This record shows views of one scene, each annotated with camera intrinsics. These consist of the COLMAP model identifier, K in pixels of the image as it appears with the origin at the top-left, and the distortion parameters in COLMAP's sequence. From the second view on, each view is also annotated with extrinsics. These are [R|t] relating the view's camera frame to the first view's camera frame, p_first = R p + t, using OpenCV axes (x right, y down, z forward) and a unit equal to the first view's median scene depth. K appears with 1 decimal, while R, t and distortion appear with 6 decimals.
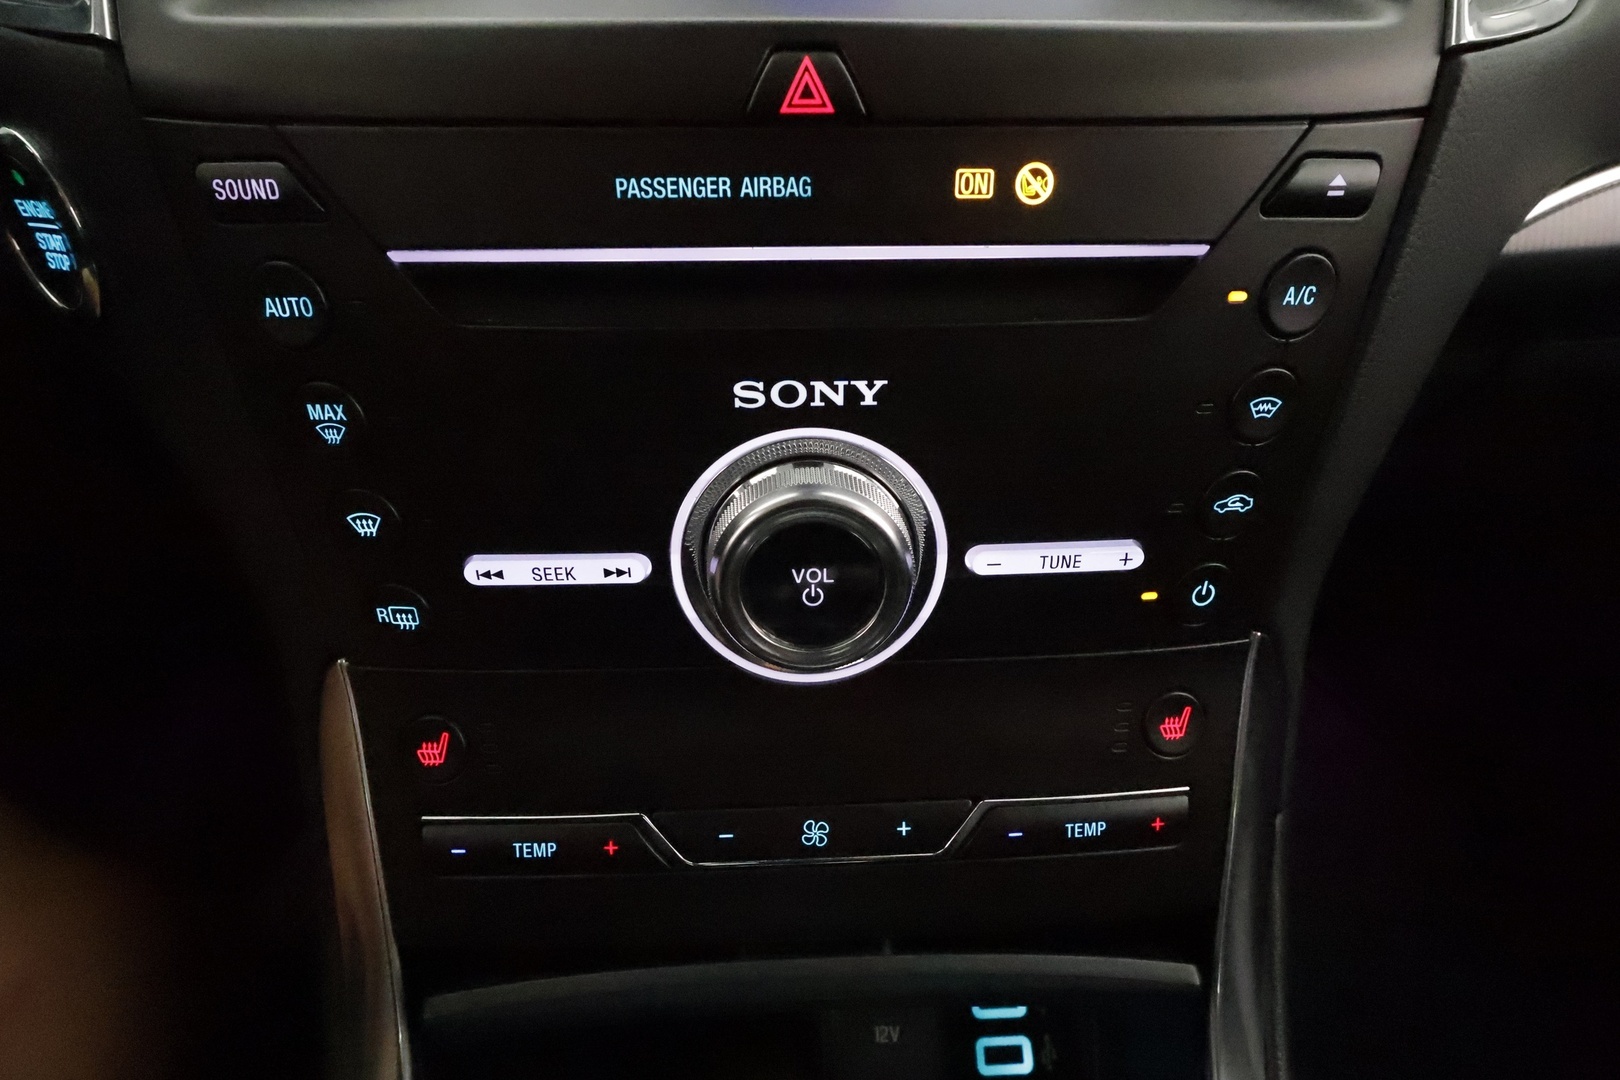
lens RADIAL K [[747.2, 0, 818.8], [0, 747.2, 550.5], [0, 0, 1]] dist [-0.008404, 0.003435]
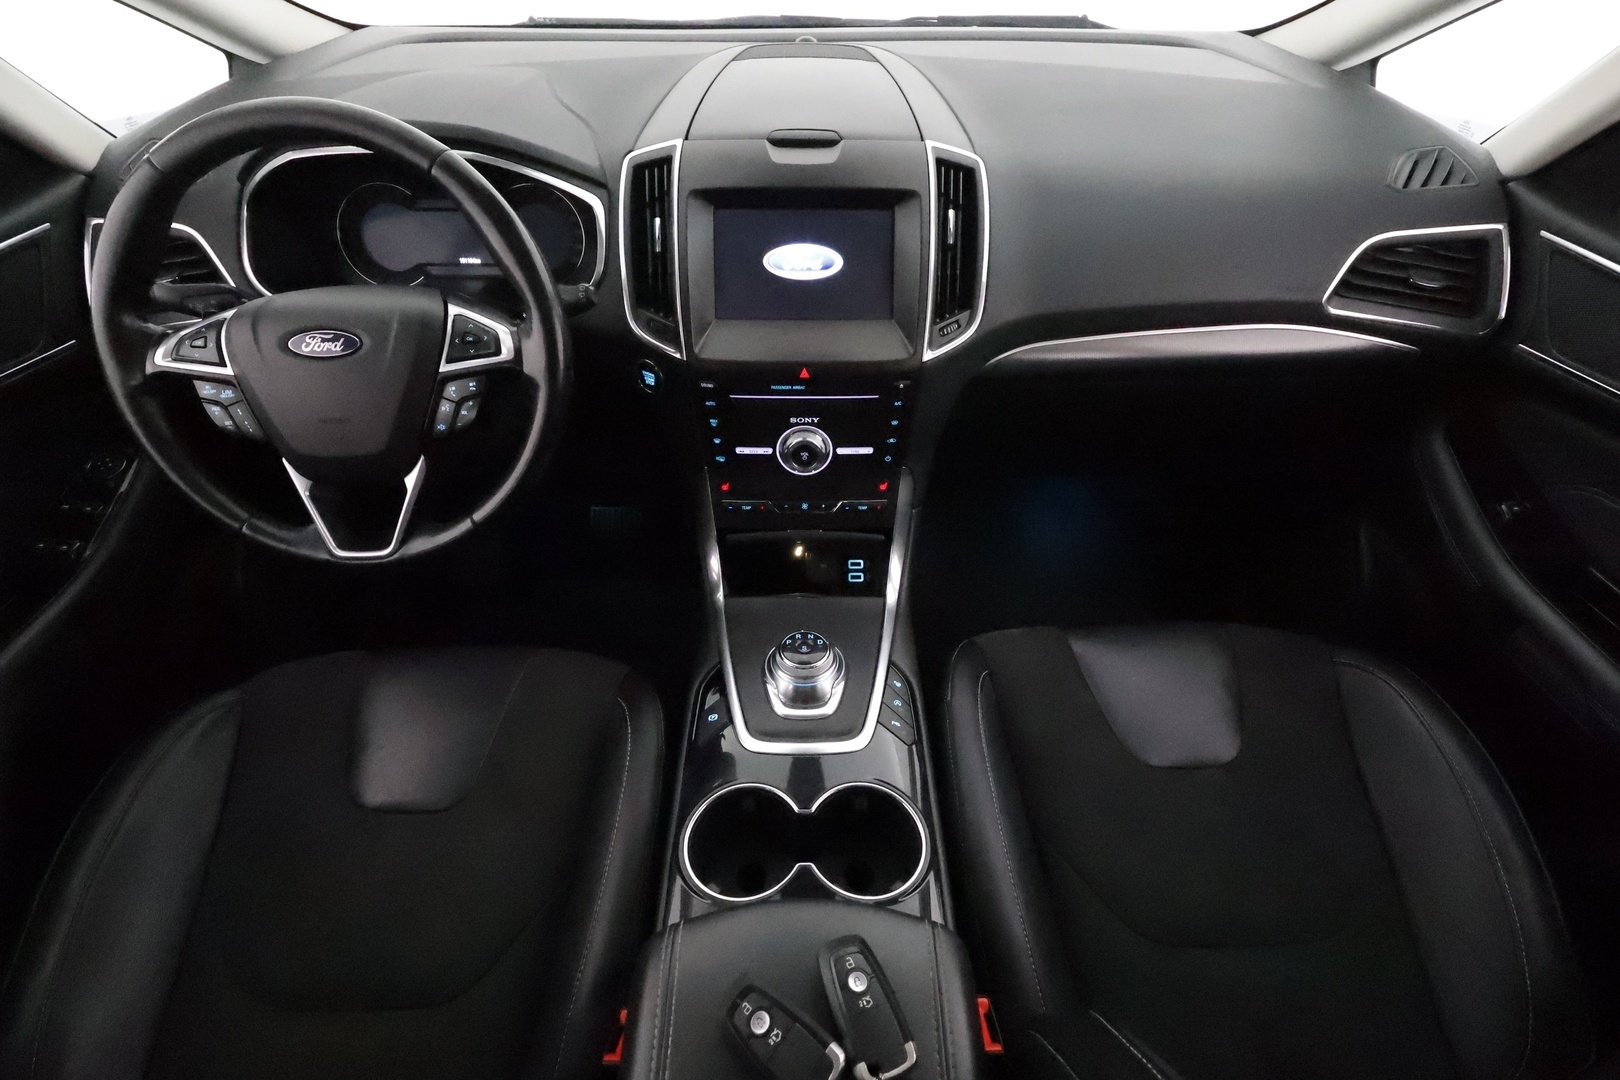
lens RADIAL K [[747.2, 0, 826.5], [0, 747.2, 544.7], [0, 0, 1]] dist [-0.008404, 0.003435]
pose [[0.999506, 0.029575, -0.010594, 0.209658], [-0.026227, 0.971204, 0.236802, -0.569977], [0.017293, -0.236408, 0.971500, -4.075357]]
